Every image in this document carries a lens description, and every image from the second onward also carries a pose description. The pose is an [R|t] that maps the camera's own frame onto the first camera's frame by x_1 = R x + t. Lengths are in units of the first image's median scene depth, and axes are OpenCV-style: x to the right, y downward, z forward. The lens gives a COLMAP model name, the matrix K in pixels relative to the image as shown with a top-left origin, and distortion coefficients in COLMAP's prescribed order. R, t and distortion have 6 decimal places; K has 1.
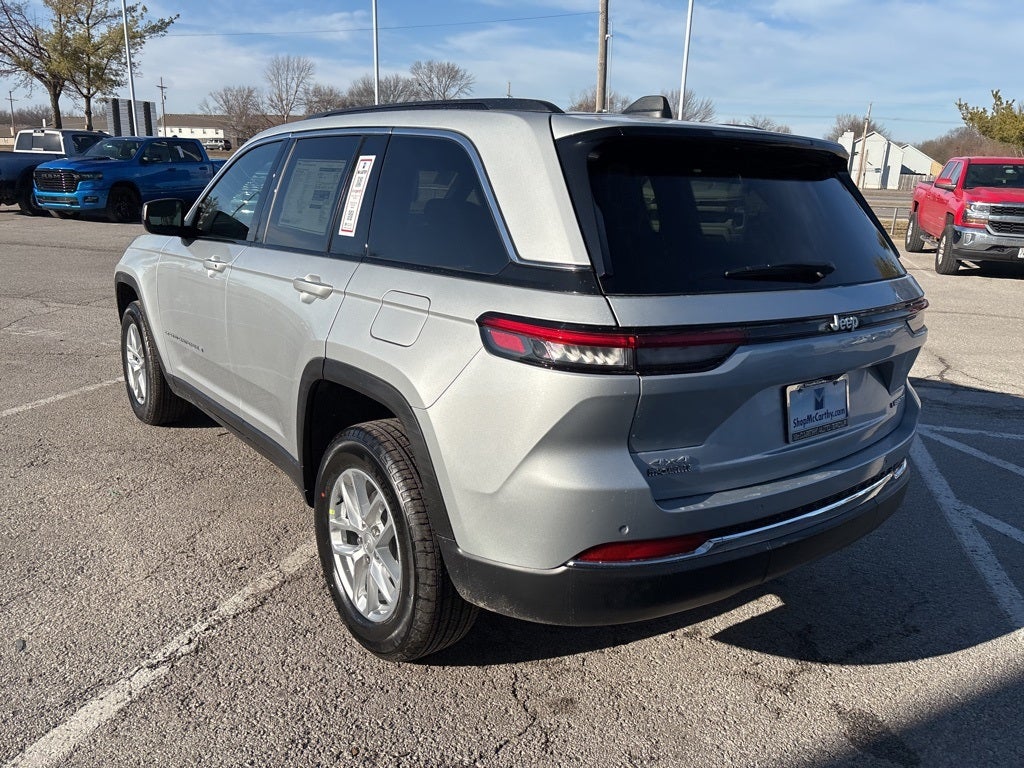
lens RADIAL K [[775.9, 0, 512.0], [0, 775.9, 384.0], [0, 0, 1]] dist [0.059118, -0.075920]
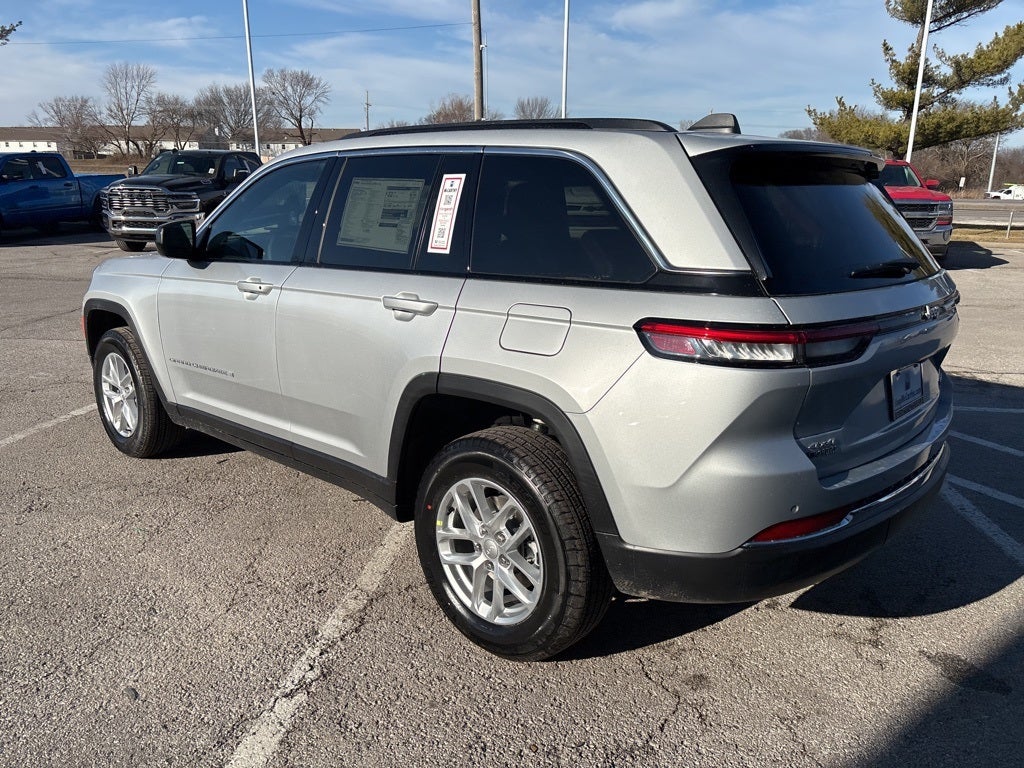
lens RADIAL K [[775.8, 0, 511.0], [0, 775.8, 380.3], [0, 0, 1]] dist [0.053989, -0.065292]
pose [[0.984845, -0.064005, 0.161196, -0.297663], [0.066068, 0.997787, -0.007465, -0.008940], [-0.160361, 0.018002, 0.986894, -0.021139]]
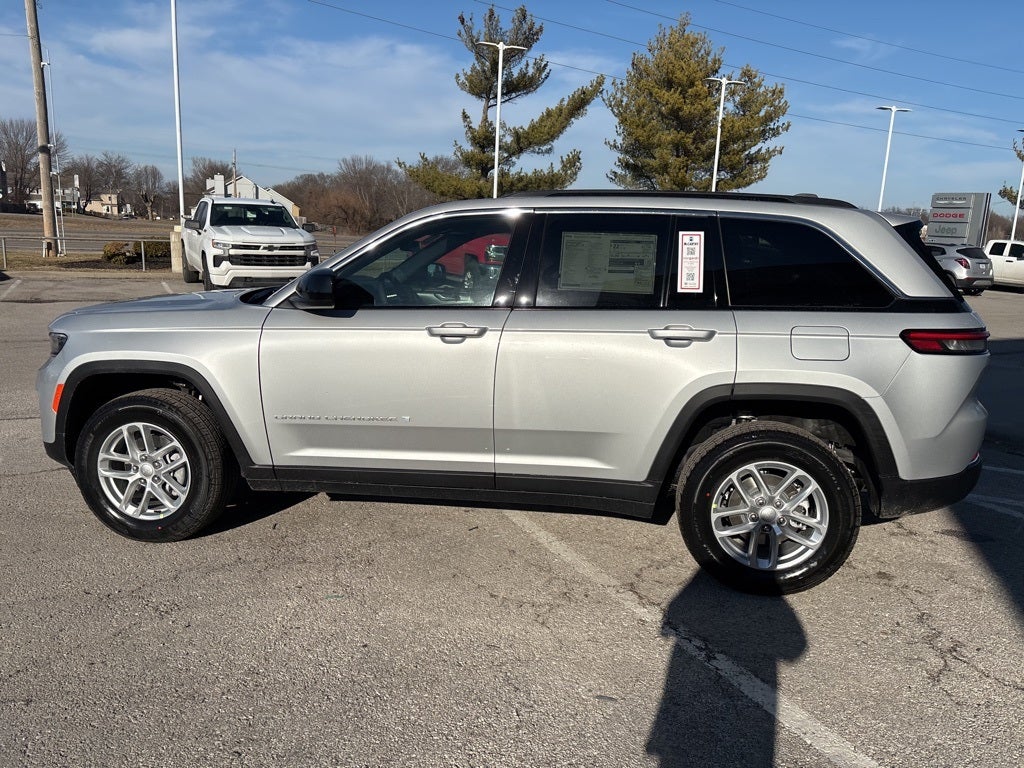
lens RADIAL K [[778.7, 0, 507.0], [0, 778.7, 363.0], [0, 0, 1]] dist [0.045382, -0.057532]
pose [[0.722086, -0.124104, 0.680581, -1.352928], [0.172755, 0.984958, -0.003682, -0.123639], [-0.669886, 0.120233, 0.732664, 0.267049]]
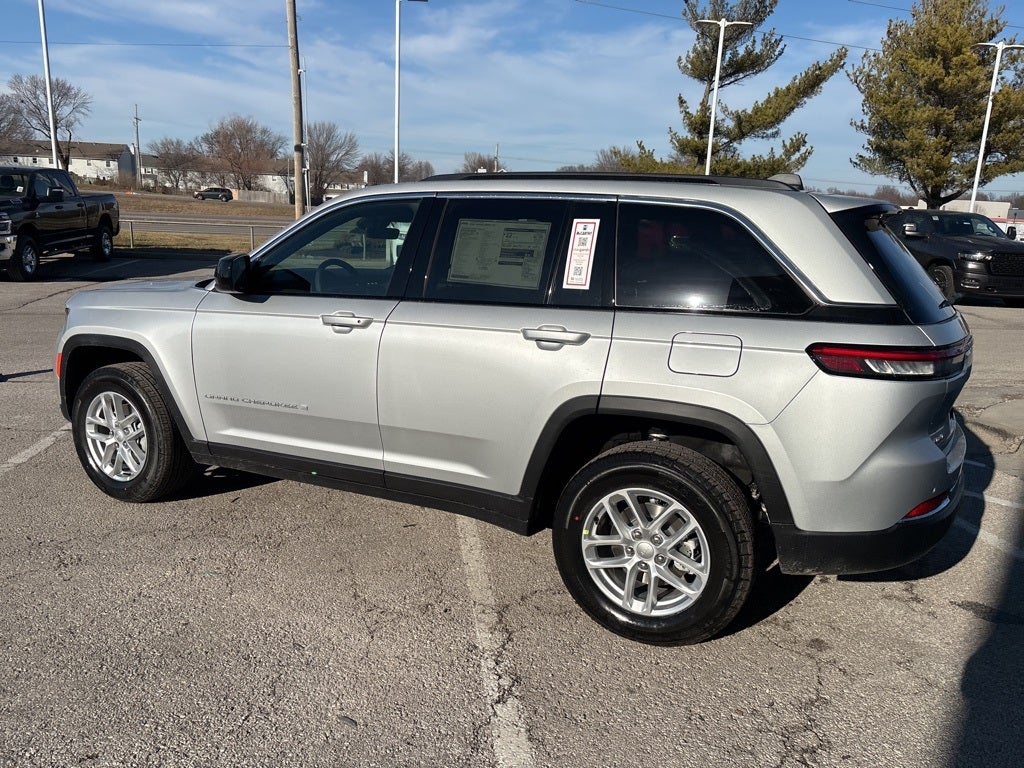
lens RADIAL K [[775.8, 0, 511.0], [0, 775.8, 380.3], [0, 0, 1]] dist [0.053989, -0.065292]
pose [[0.904420, -0.089864, 0.417072, -0.796801], [0.106510, 0.994170, -0.016758, -0.048284], [-0.413135, 0.059579, 0.908719, 0.011384]]
